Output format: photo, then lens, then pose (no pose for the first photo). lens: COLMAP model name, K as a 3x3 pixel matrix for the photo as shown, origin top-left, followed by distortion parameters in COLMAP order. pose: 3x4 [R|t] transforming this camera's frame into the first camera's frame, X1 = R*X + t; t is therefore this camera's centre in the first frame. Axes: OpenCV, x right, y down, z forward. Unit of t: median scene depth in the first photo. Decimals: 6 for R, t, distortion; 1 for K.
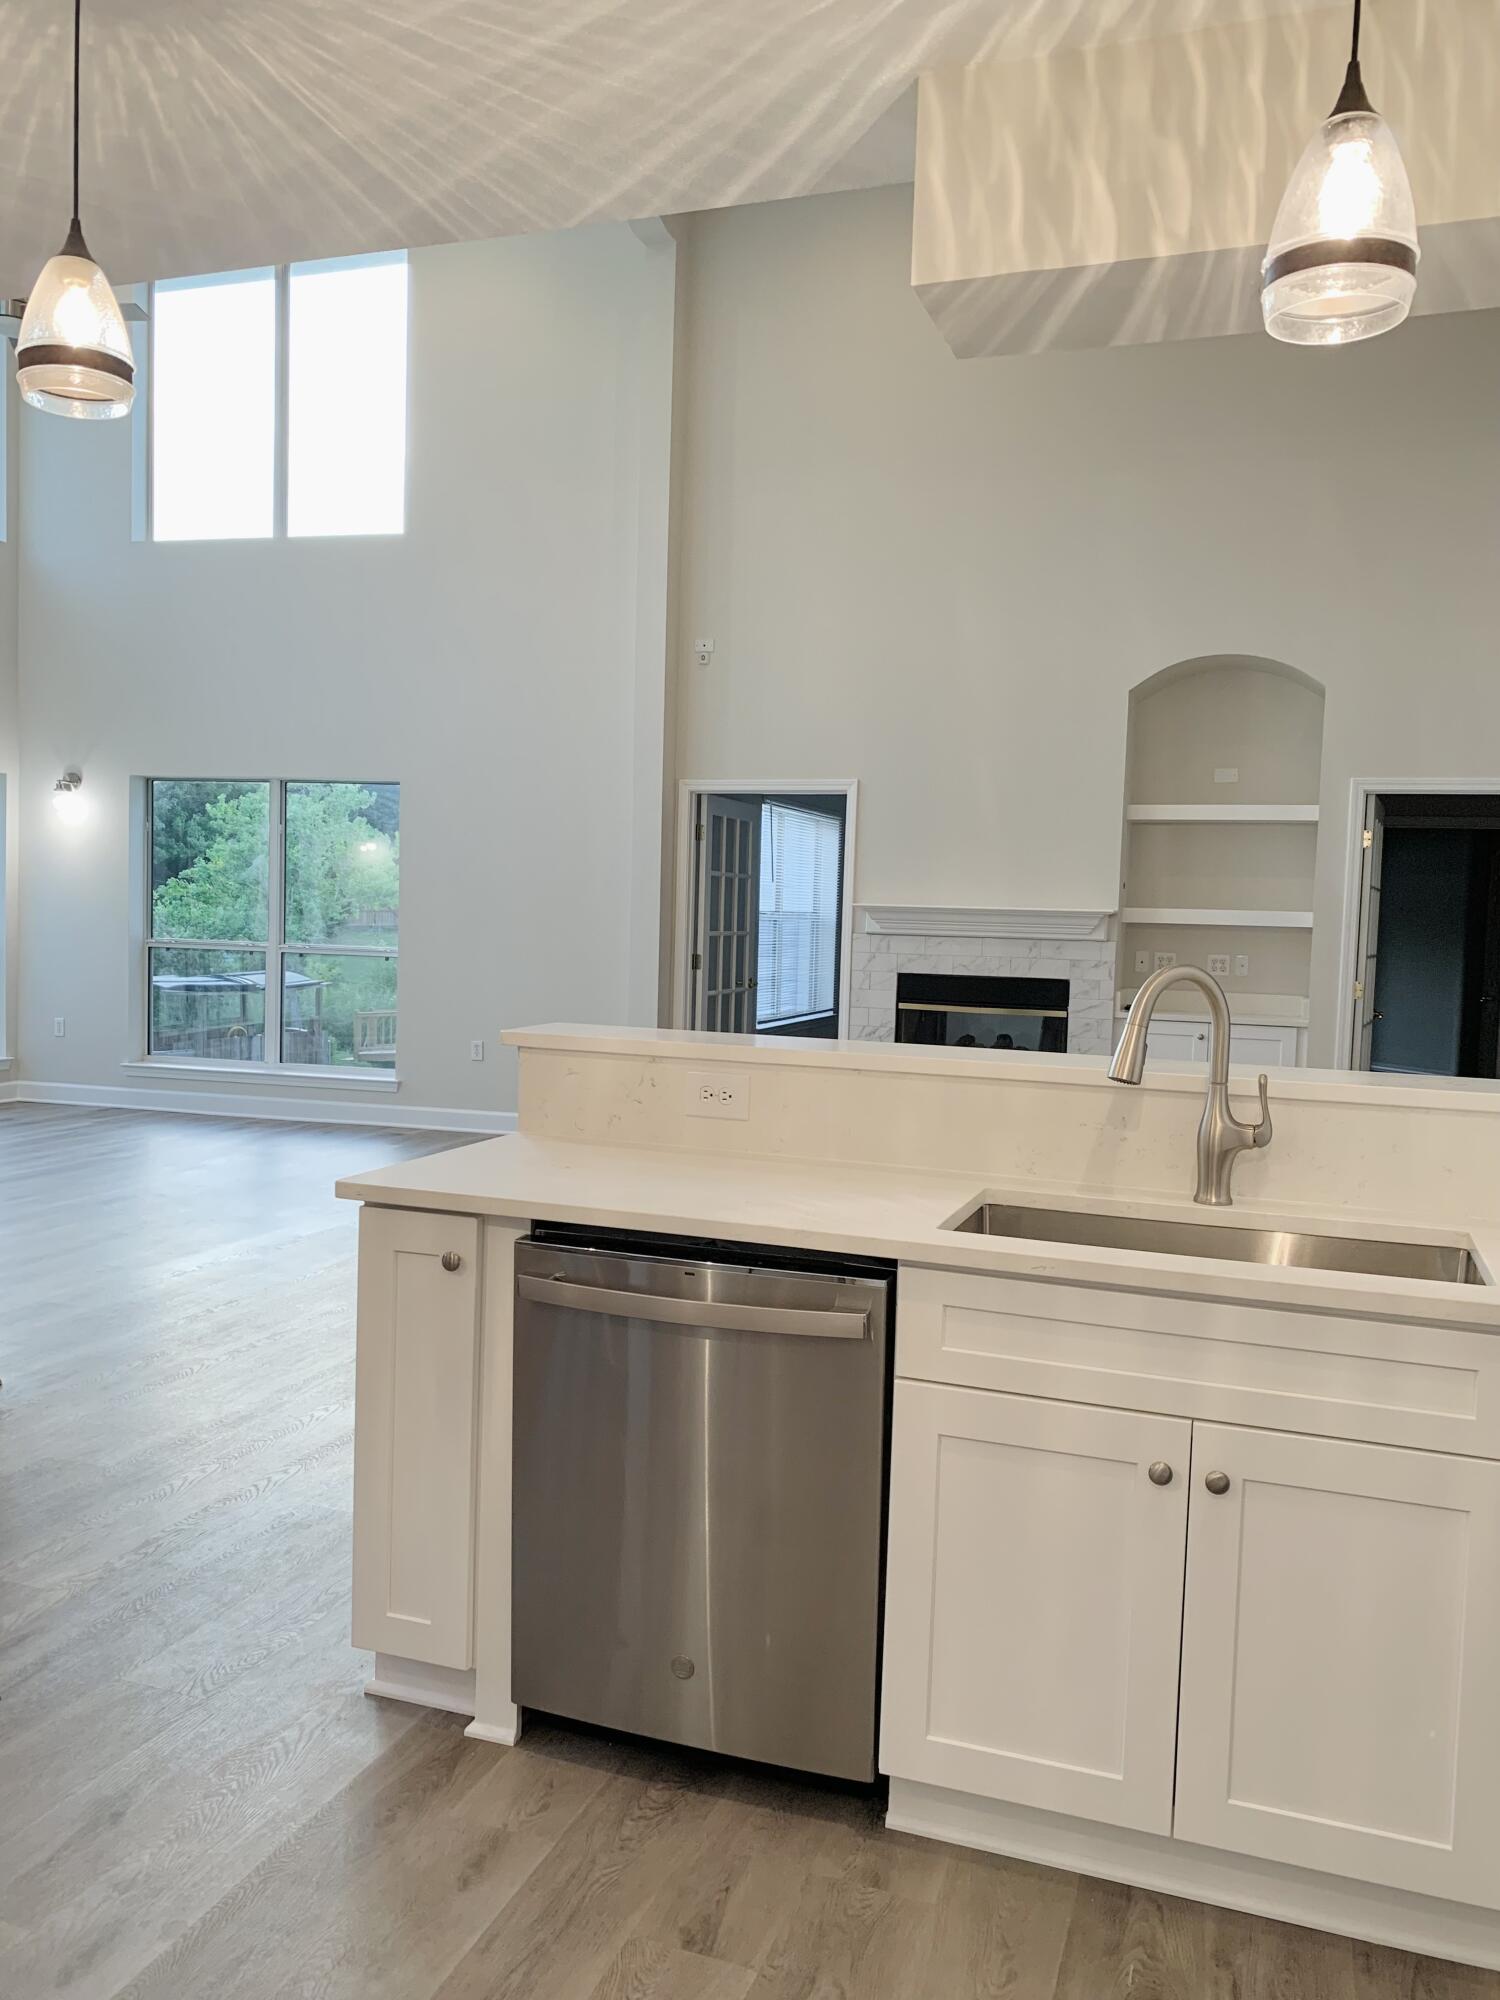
lens RADIAL K [[1523.8, 0, 749.0], [0, 1523.8, 1002.5], [0, 0, 1]] dist [0.078592, -0.080779]
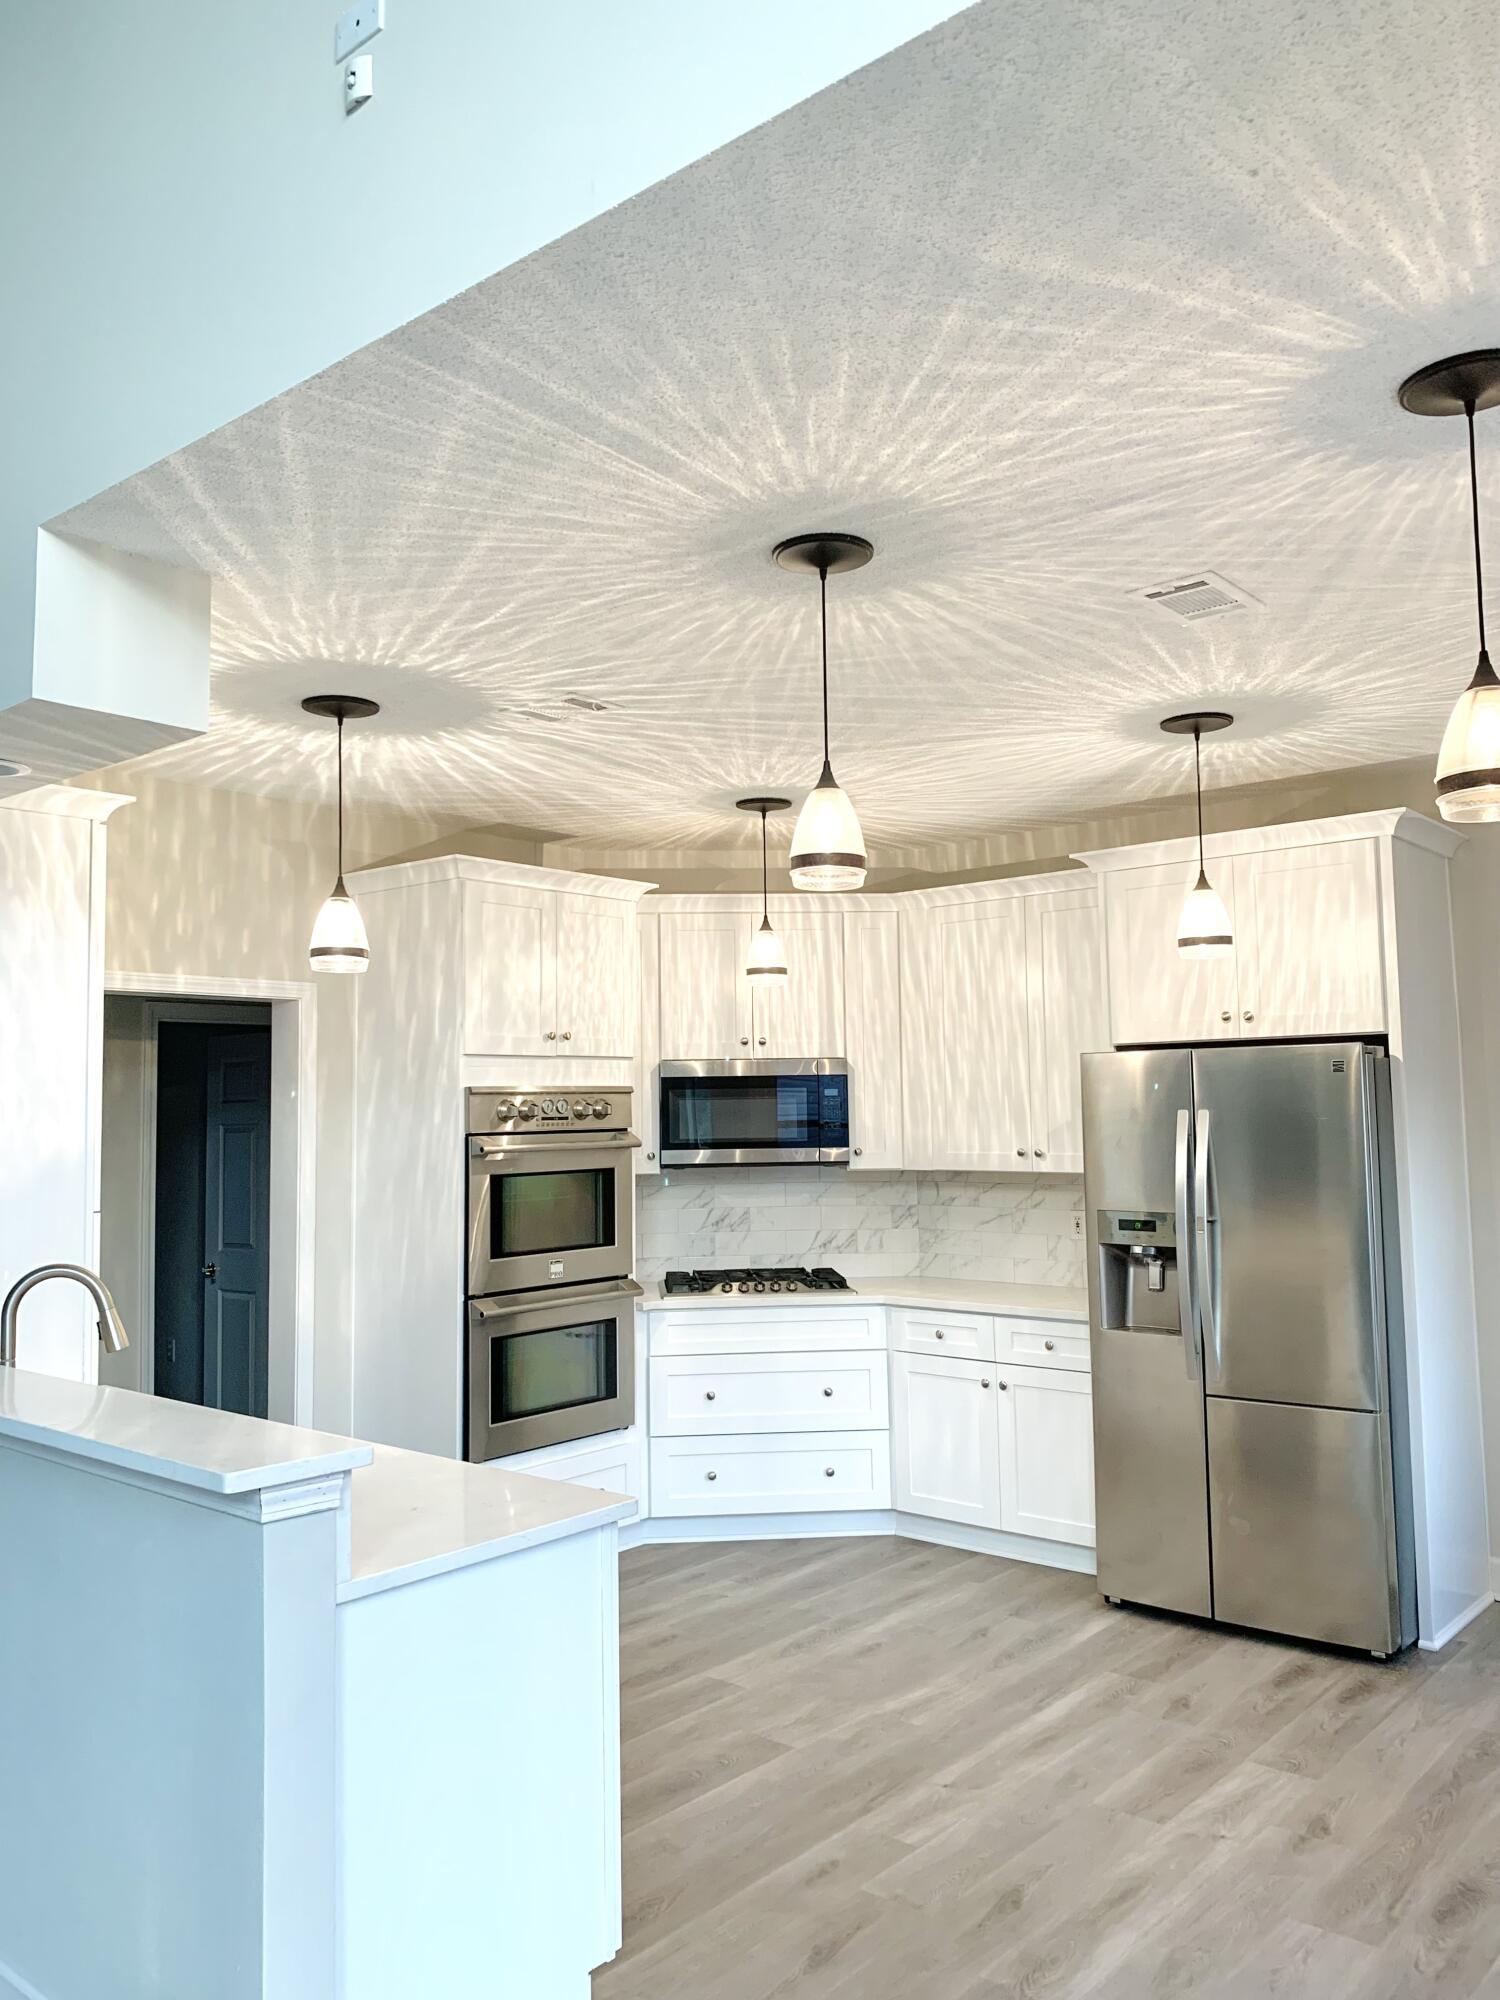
lens RADIAL K [[1520.4, 0, 743.7], [0, 1520.4, 1006.9], [0, 0, 1]] dist [0.080096, -0.090169]
pose [[-0.932925, 0.010685, 0.359912, -0.453819], [0.009988, 0.999943, -0.003797, -0.143506], [-0.359932, 0.000053, -0.932979, 1.226274]]
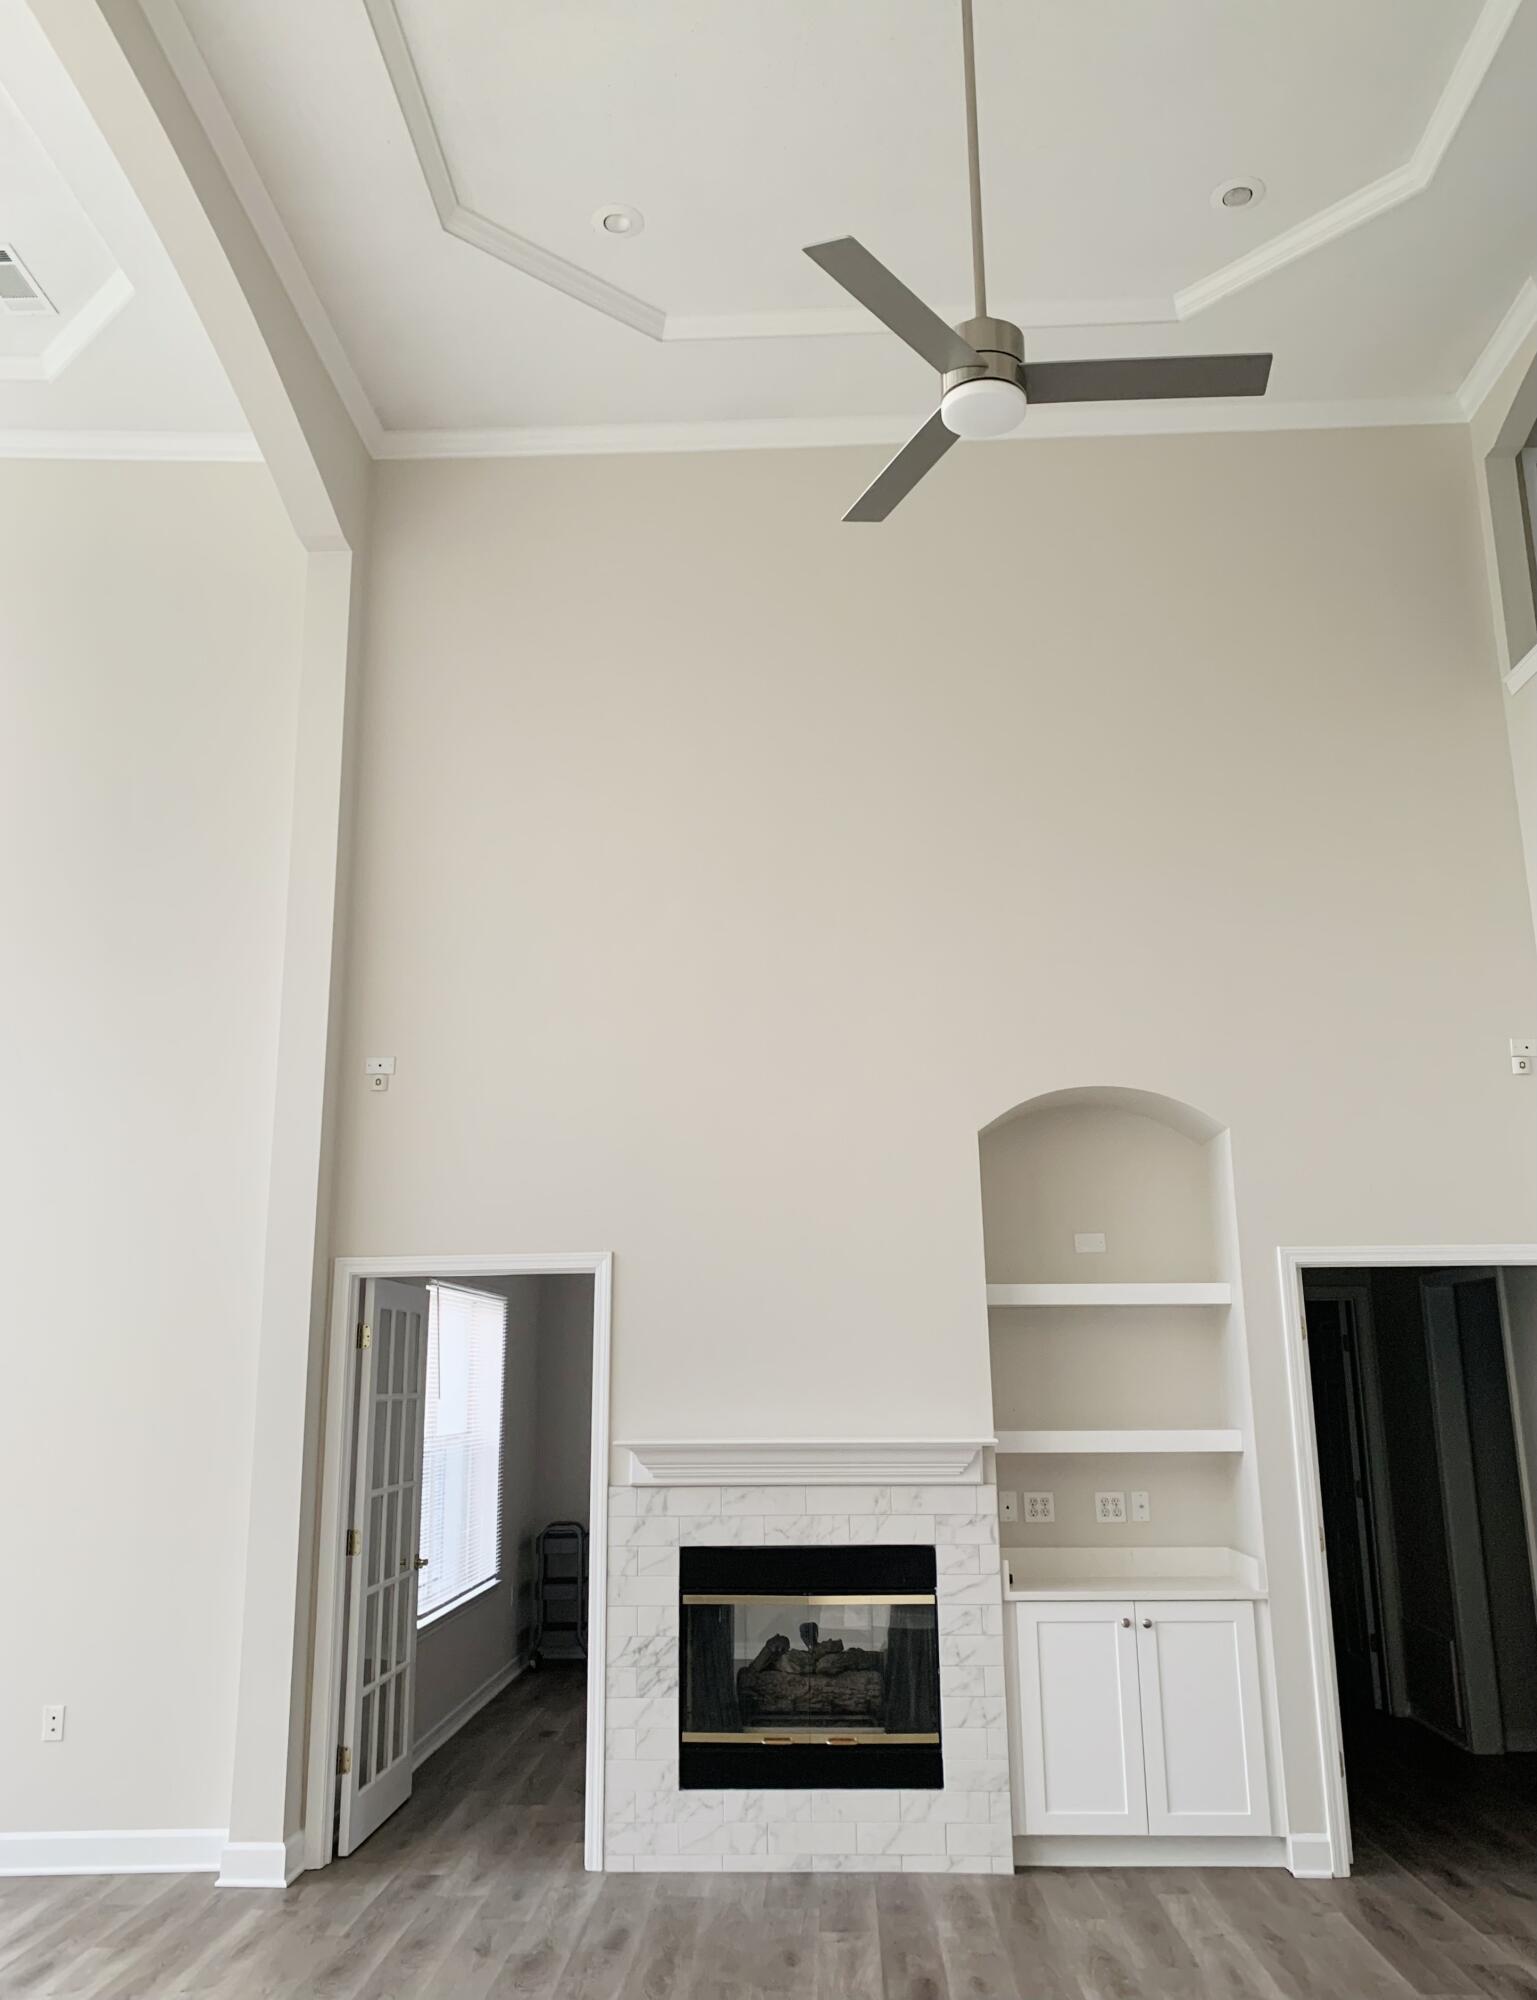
lens RADIAL K [[1621.3, 0, 763.8], [0, 1621.3, 940.3], [0, 0, 1]] dist [0.033474, -0.064938]
pose [[0.956774, 0.040047, 0.288061, -0.155888], [0.054813, 0.947893, -0.313837, -0.086643], [-0.285619, 0.316060, 0.904725, 0.505582]]
